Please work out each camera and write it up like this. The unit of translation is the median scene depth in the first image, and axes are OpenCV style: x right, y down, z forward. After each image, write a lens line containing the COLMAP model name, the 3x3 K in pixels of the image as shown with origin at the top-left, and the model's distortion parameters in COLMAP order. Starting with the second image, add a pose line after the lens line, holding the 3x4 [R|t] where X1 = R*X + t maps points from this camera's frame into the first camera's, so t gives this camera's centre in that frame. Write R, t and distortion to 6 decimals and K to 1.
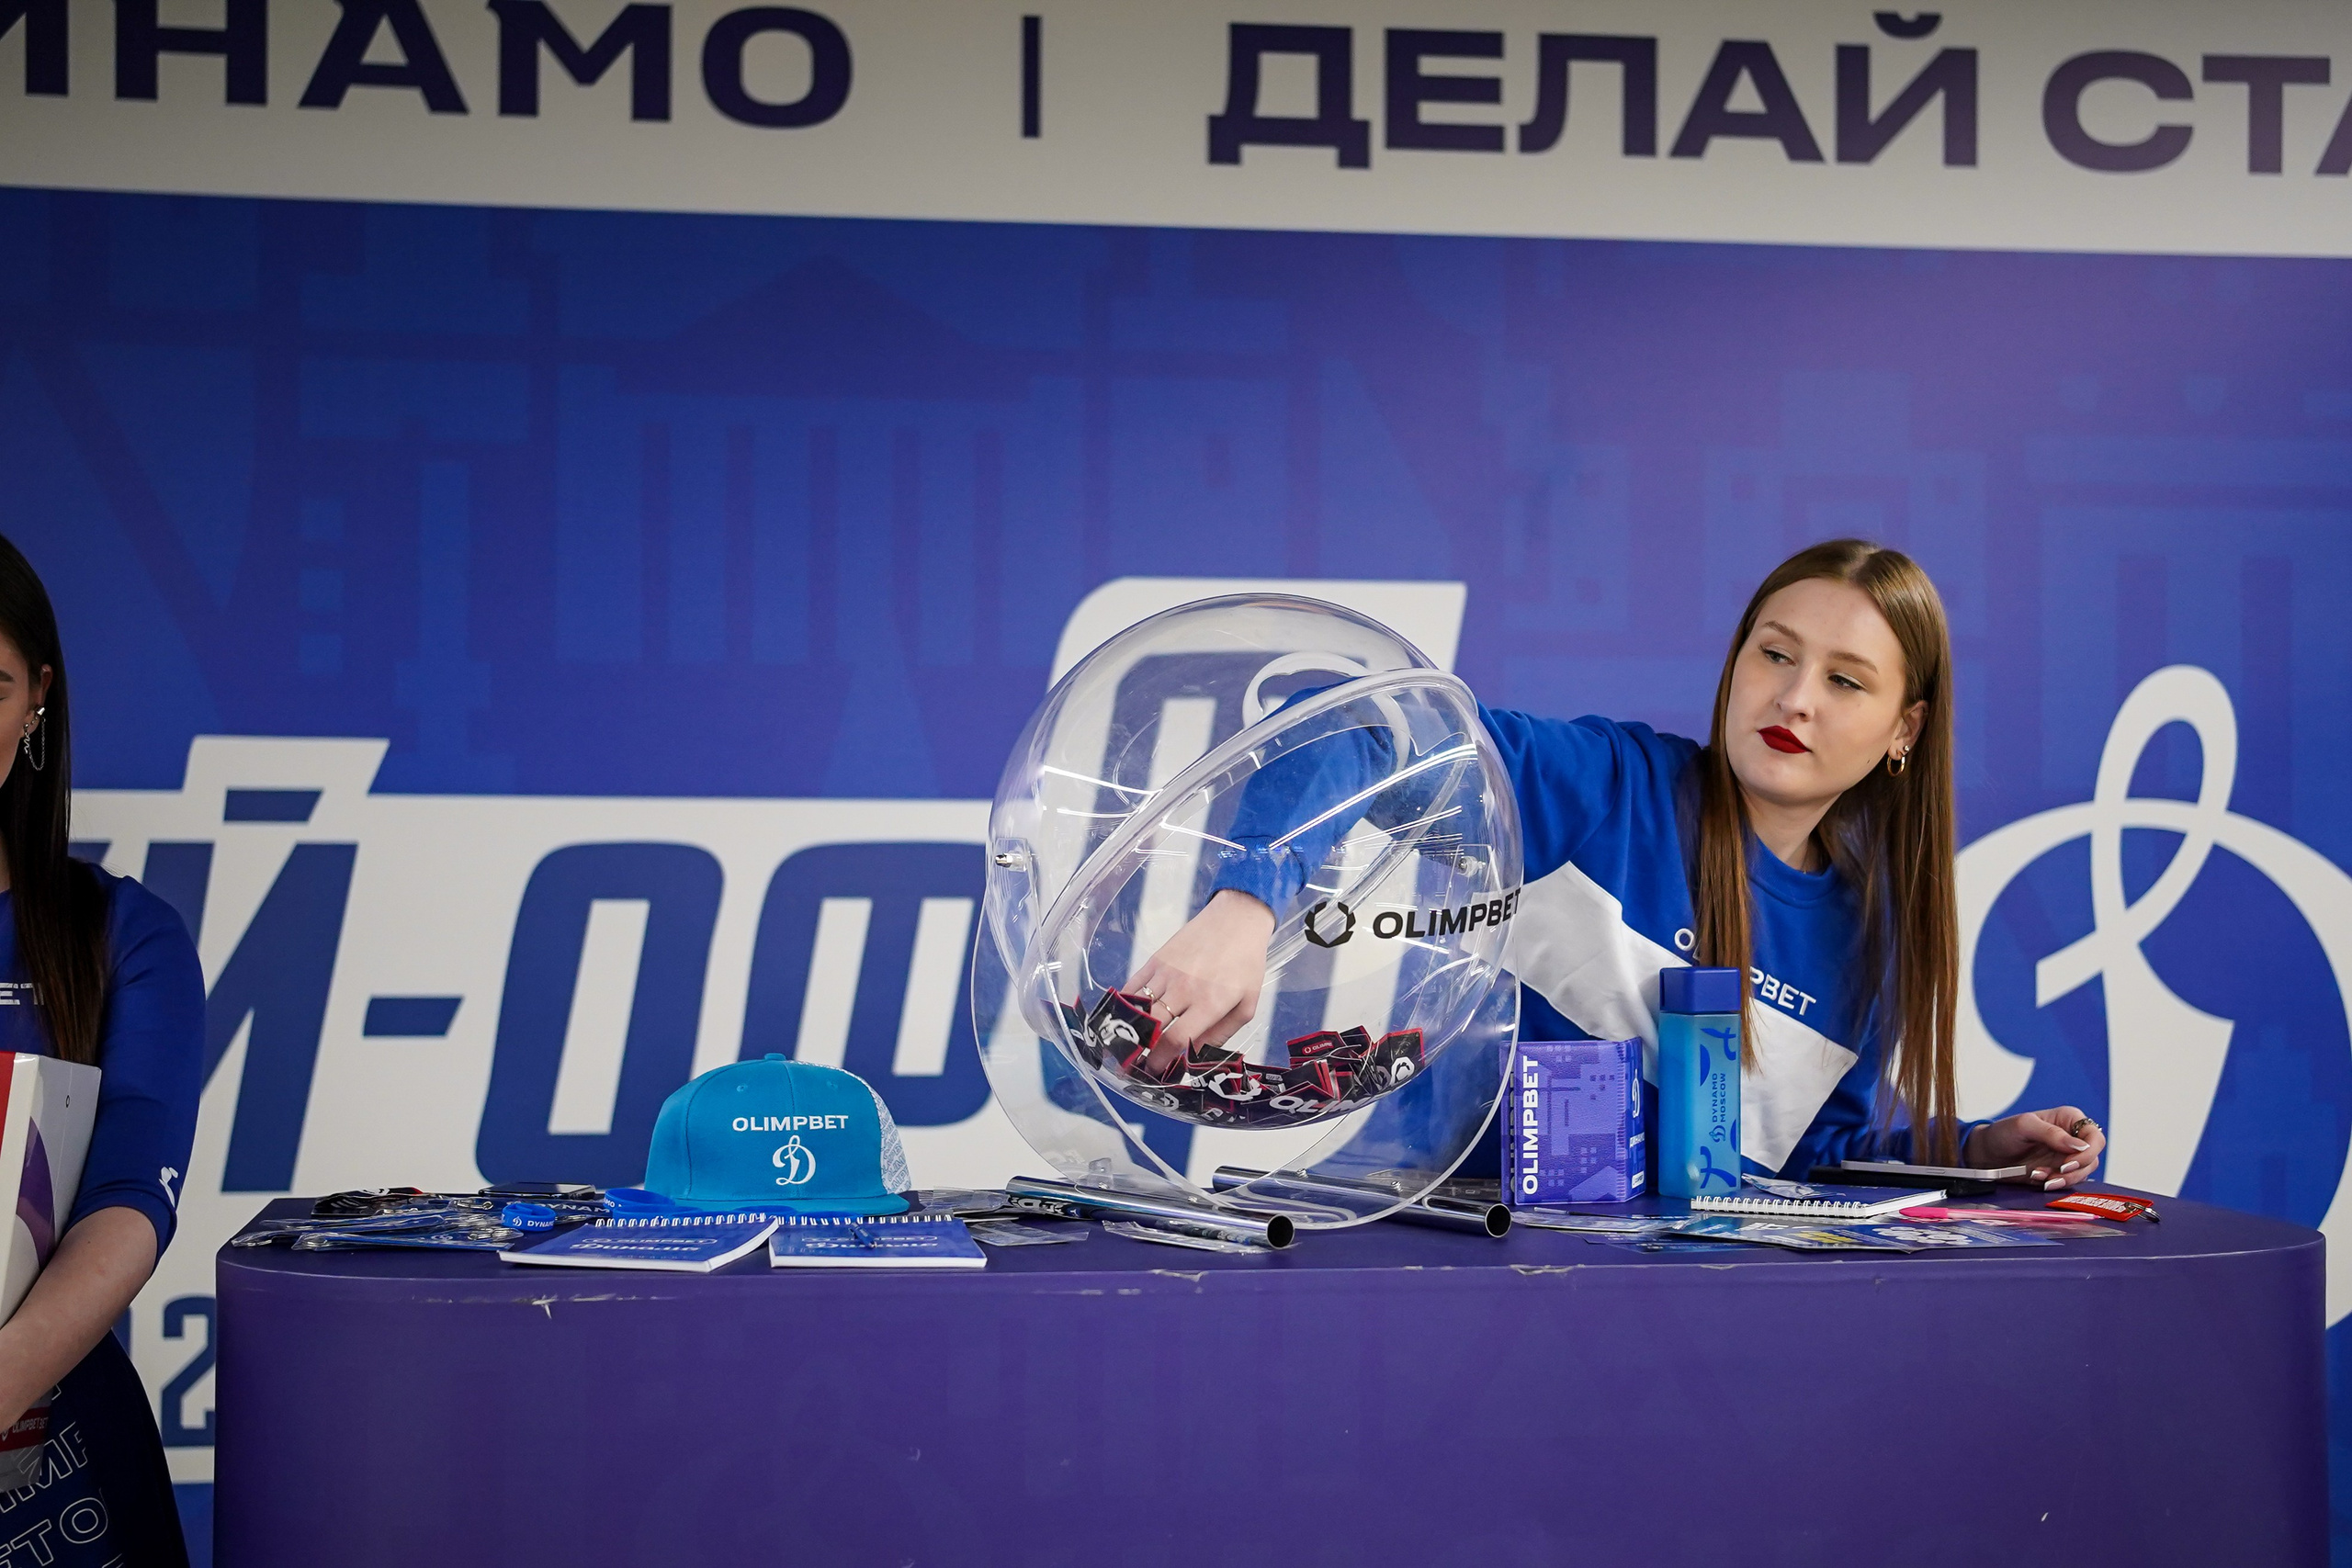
lens RADIAL K [[3601.3, 0, 1176.4], [0, 3601.3, 799.2], [0, 0, 1]] dist [0.056454, 0.000000]
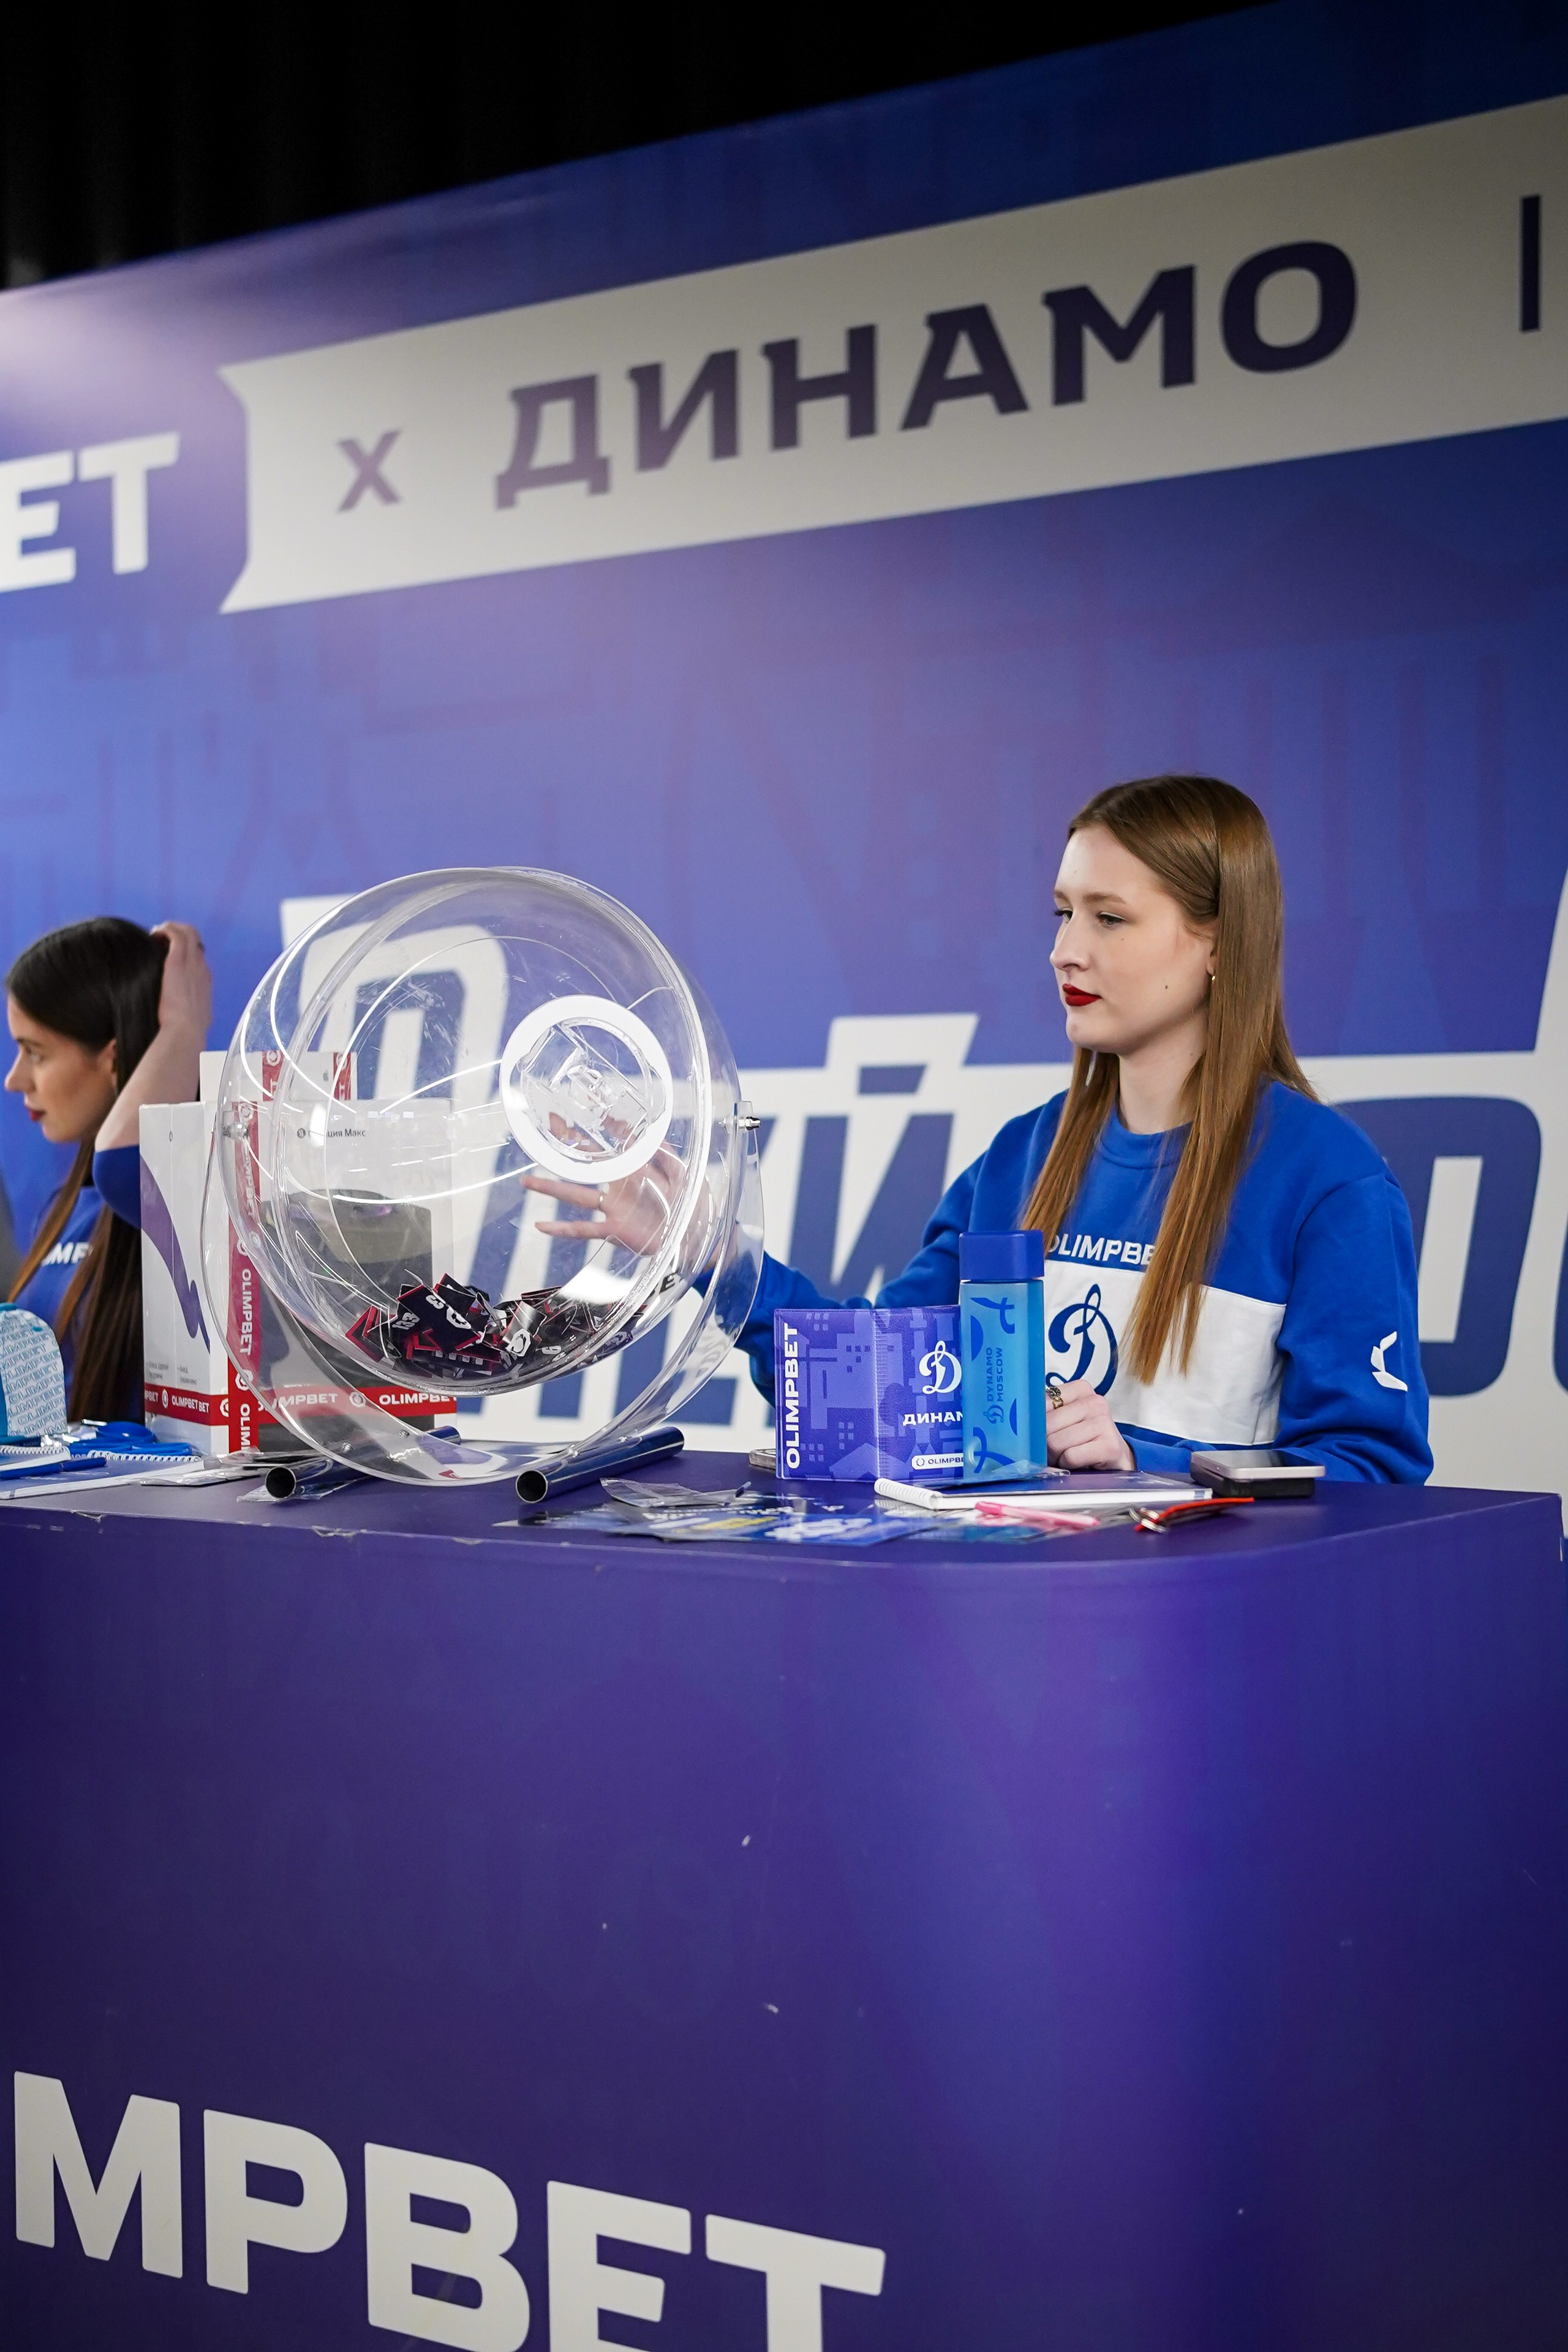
lens RADIAL K [[3601.7, 0, 782.5], [0, 3601.7, 1157.2], [0, 0, 1]] dist [0.056454, 0.000000]
pose [[0.698916, -0.012842, -0.715089, 0.502282], [0.032267, 0.999387, 0.013589, 0.009357], [0.714476, -0.032571, 0.698902, 0.217636]]
